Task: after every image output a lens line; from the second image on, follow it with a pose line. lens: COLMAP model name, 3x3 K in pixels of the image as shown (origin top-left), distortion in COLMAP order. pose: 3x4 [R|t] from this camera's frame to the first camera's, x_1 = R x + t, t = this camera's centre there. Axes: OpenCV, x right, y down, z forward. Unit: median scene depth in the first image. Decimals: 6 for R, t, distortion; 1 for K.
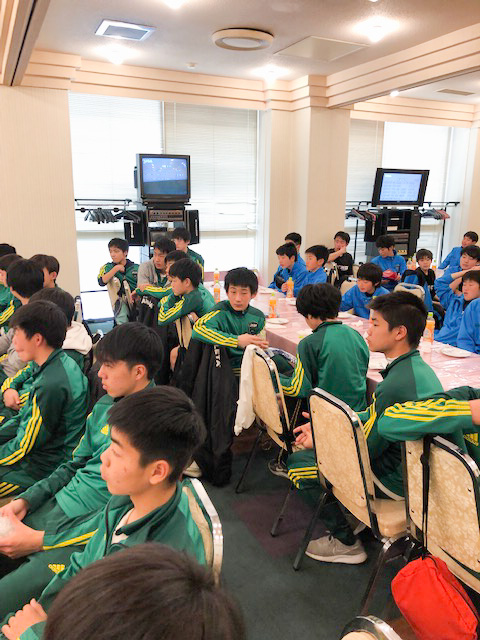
lens RADIAL K [[525.5, 0, 235.7], [0, 525.5, 318.0], [0, 0, 1]] dist [0.007059, 0.008978]
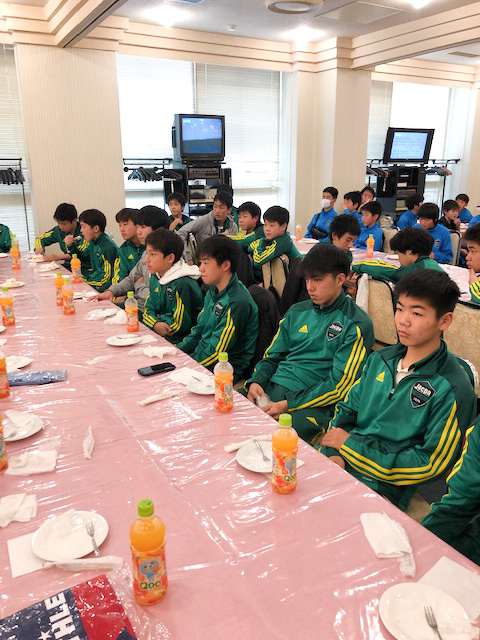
lens RADIAL K [[525.5, 0, 239.7], [0, 525.5, 320.5], [0, 0, 1]] dist [0.007059, 0.008978]
pose [[0.997089, -0.030215, 0.070004, -0.141226], [0.025247, 0.997171, 0.070798, 0.027021], [-0.071945, -0.068825, 0.995031, -0.081041]]
